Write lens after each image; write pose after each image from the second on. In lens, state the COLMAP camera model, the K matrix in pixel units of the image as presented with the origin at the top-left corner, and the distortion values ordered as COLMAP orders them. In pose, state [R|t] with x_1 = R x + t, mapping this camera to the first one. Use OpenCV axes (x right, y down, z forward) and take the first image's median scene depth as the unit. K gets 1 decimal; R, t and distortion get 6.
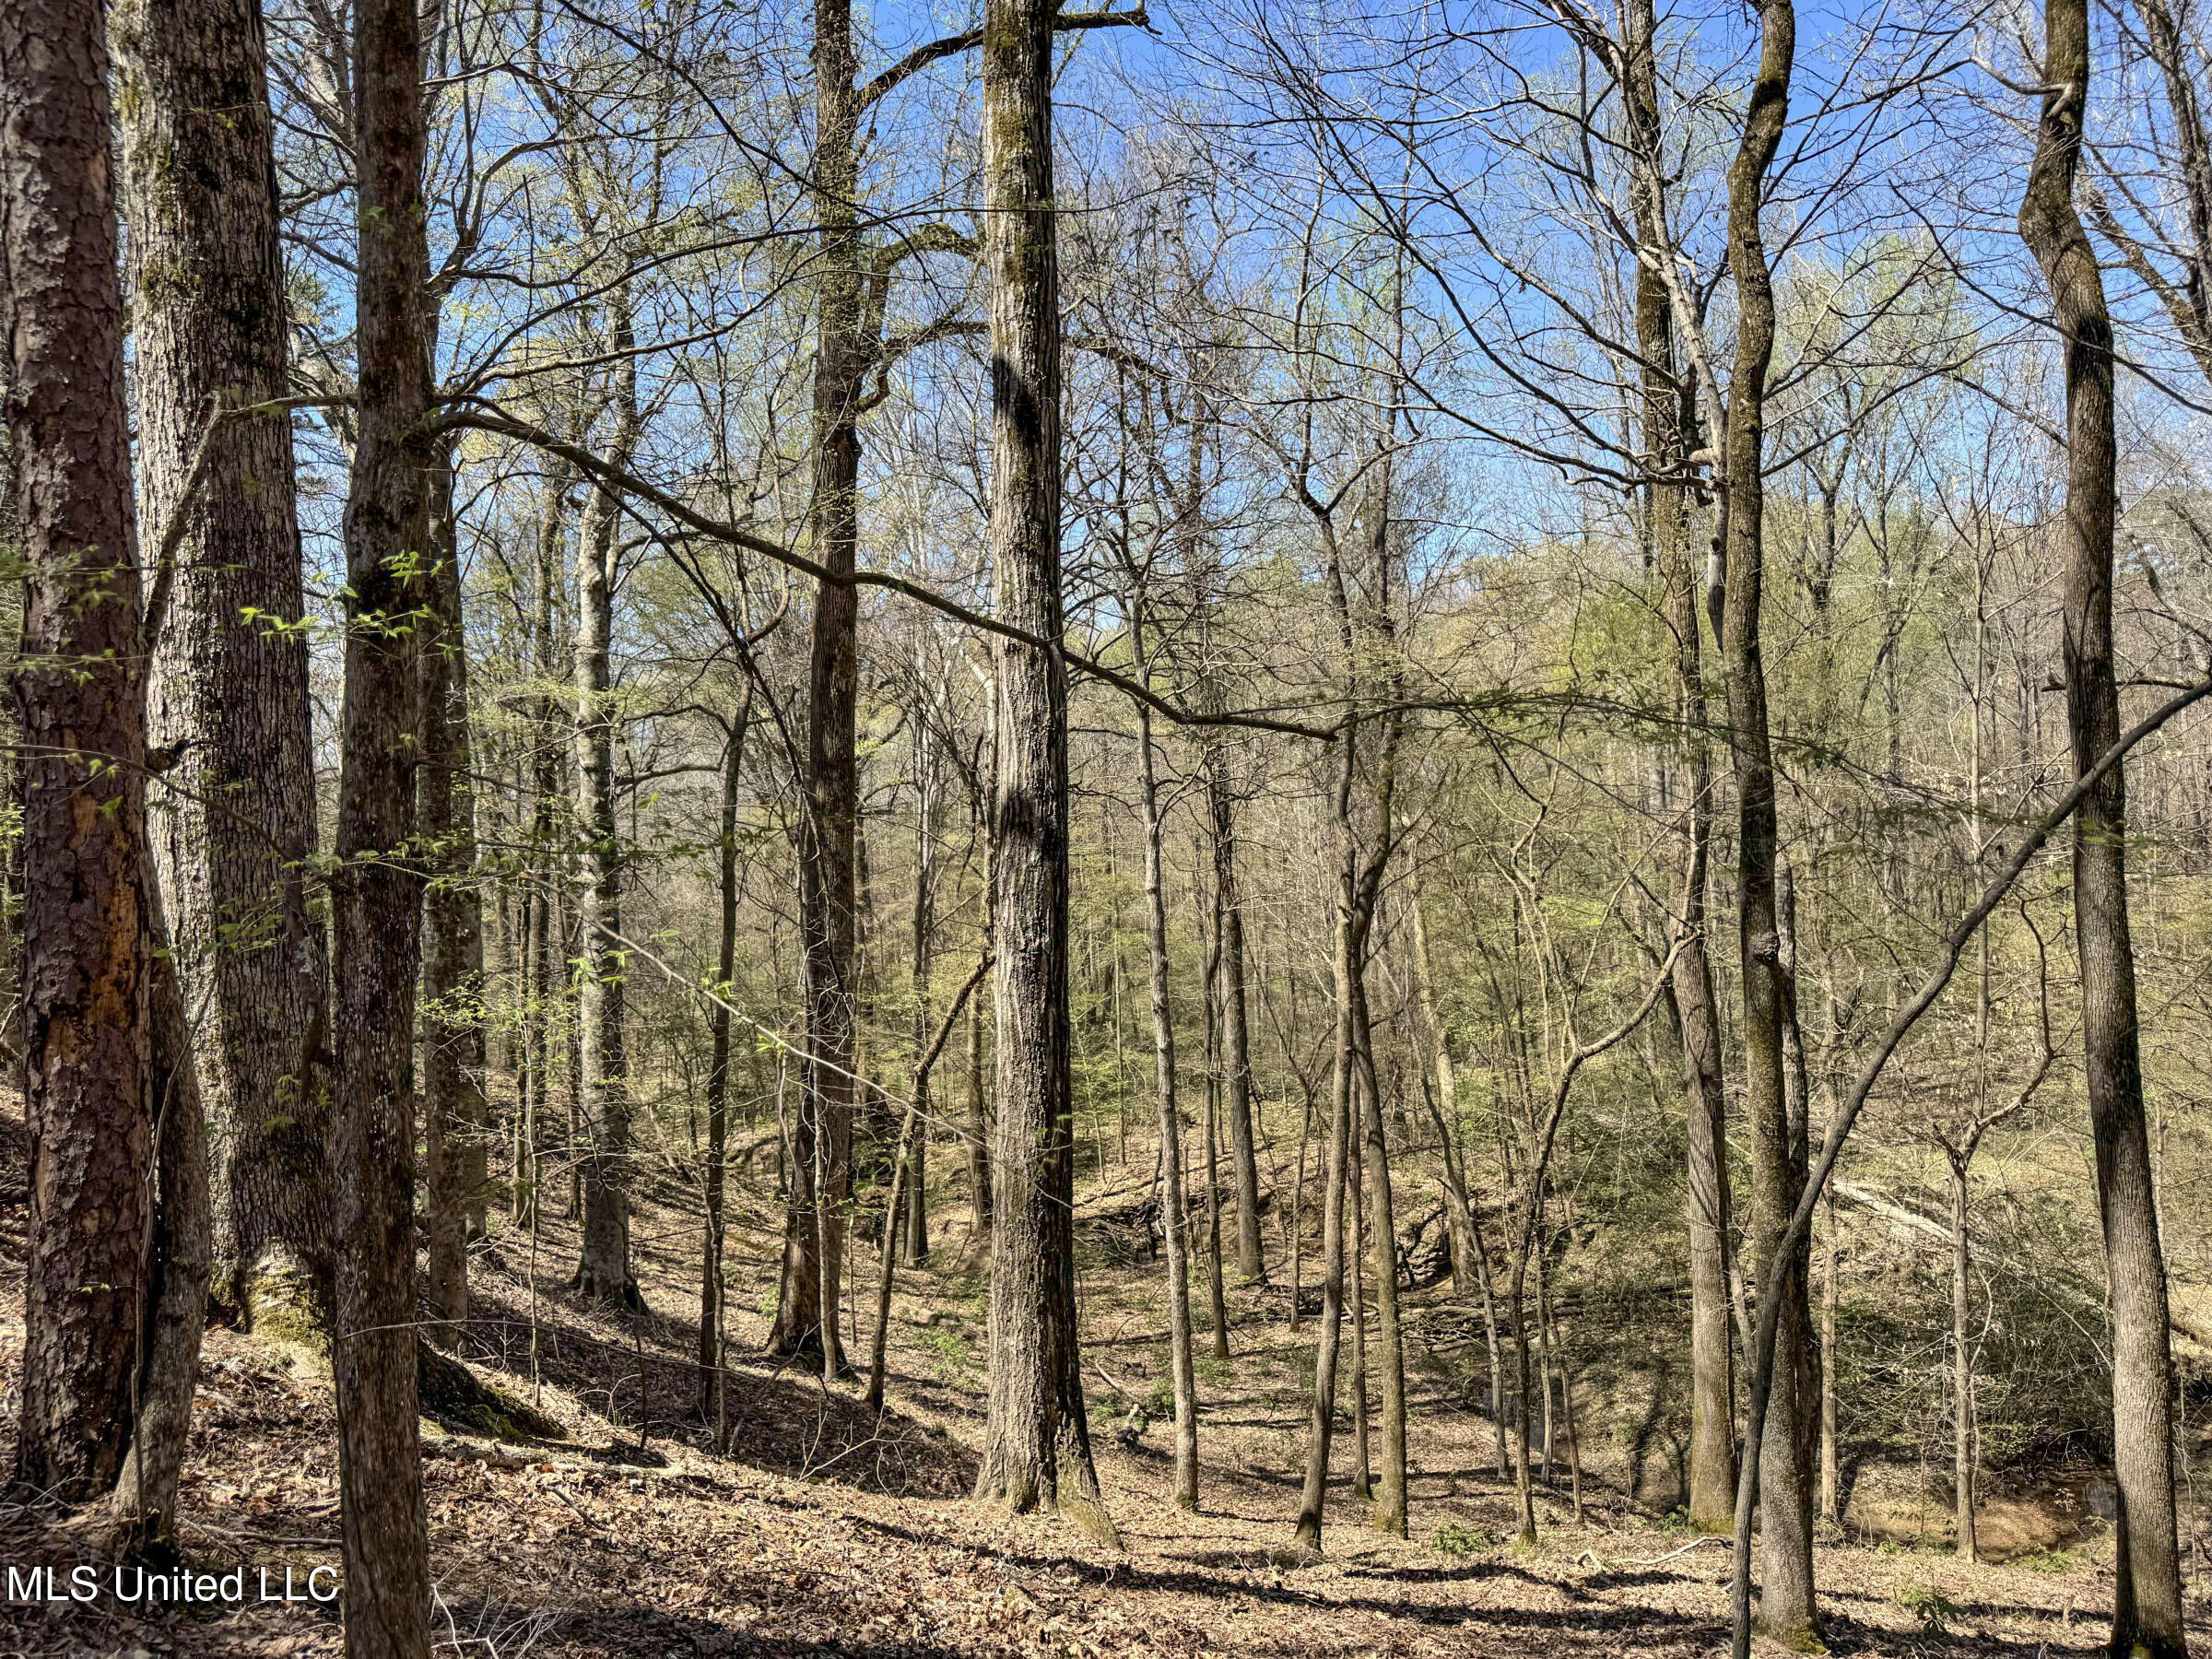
lens RADIAL K [[1522.0, 0, 1099.6], [0, 1522.0, 829.5], [0, 0, 1]] dist [0.037997, -0.041426]
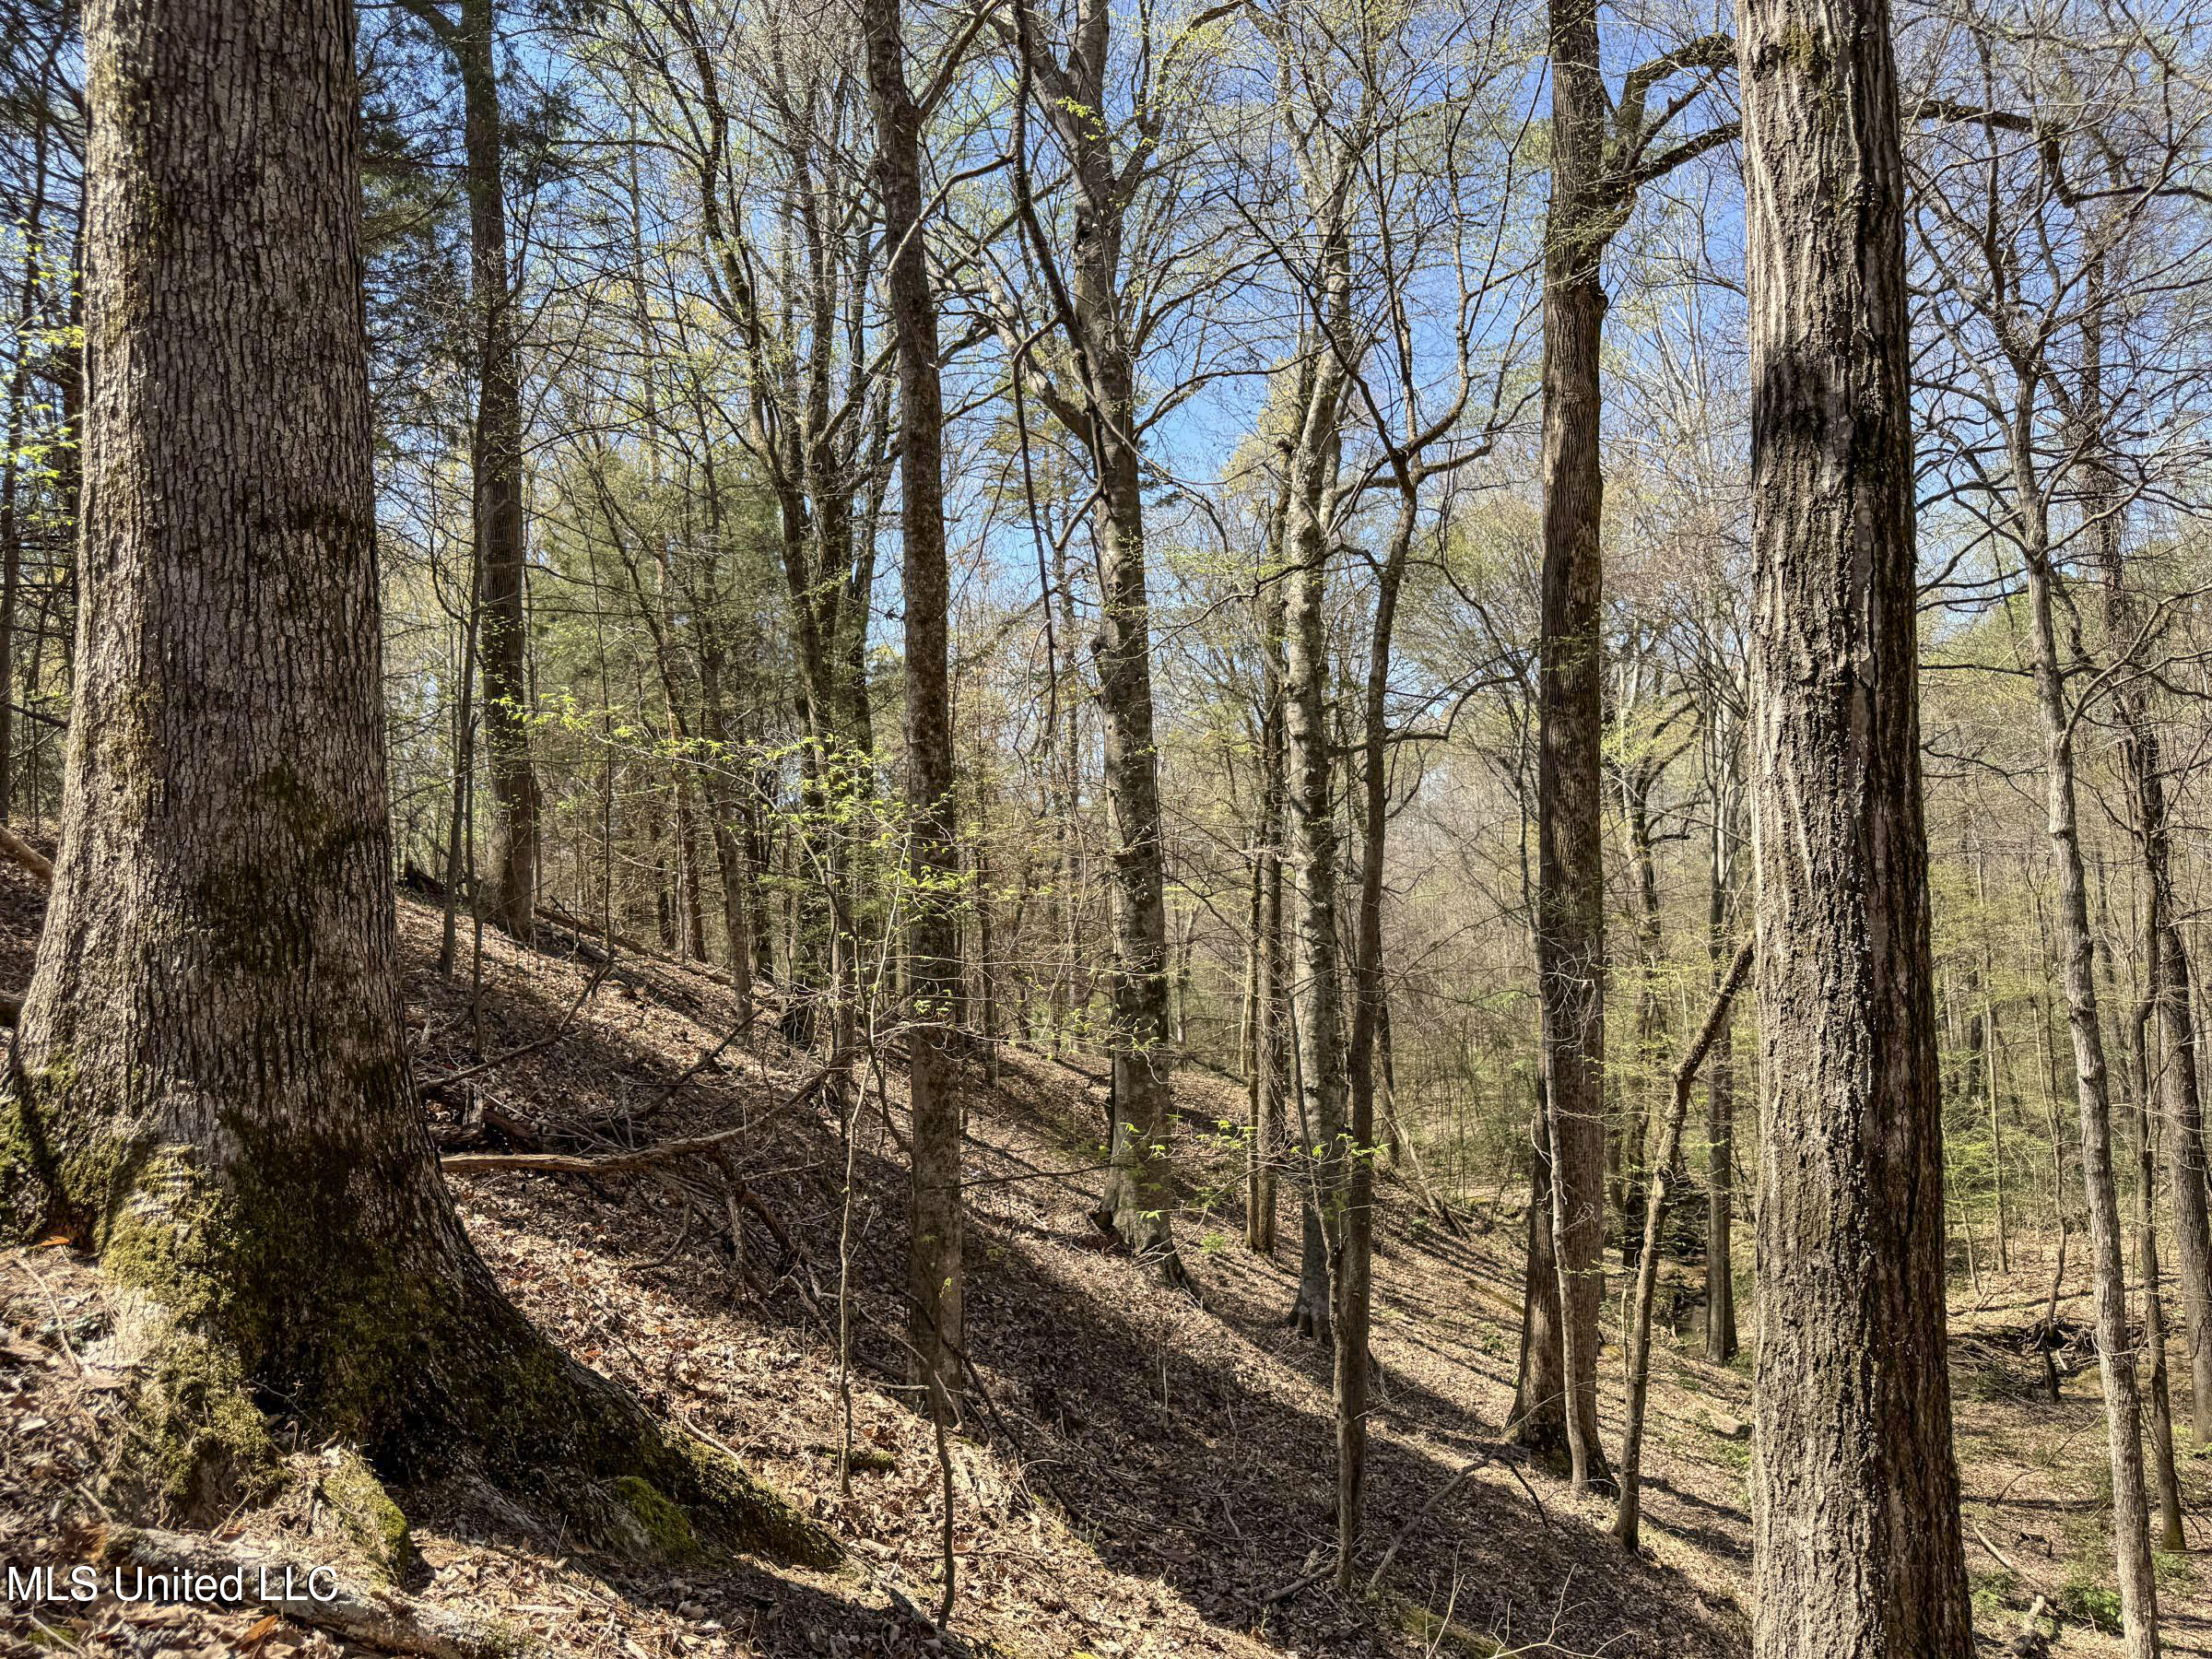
lens RADIAL K [[1522.0, 0, 1099.6], [0, 1522.0, 829.5], [0, 0, 1]] dist [0.037997, -0.041426]
pose [[0.873122, -0.023070, -0.486956, -0.004129], [0.004133, 0.999194, -0.039926, 0.048099], [0.487484, 0.032848, 0.872514, 0.164914]]
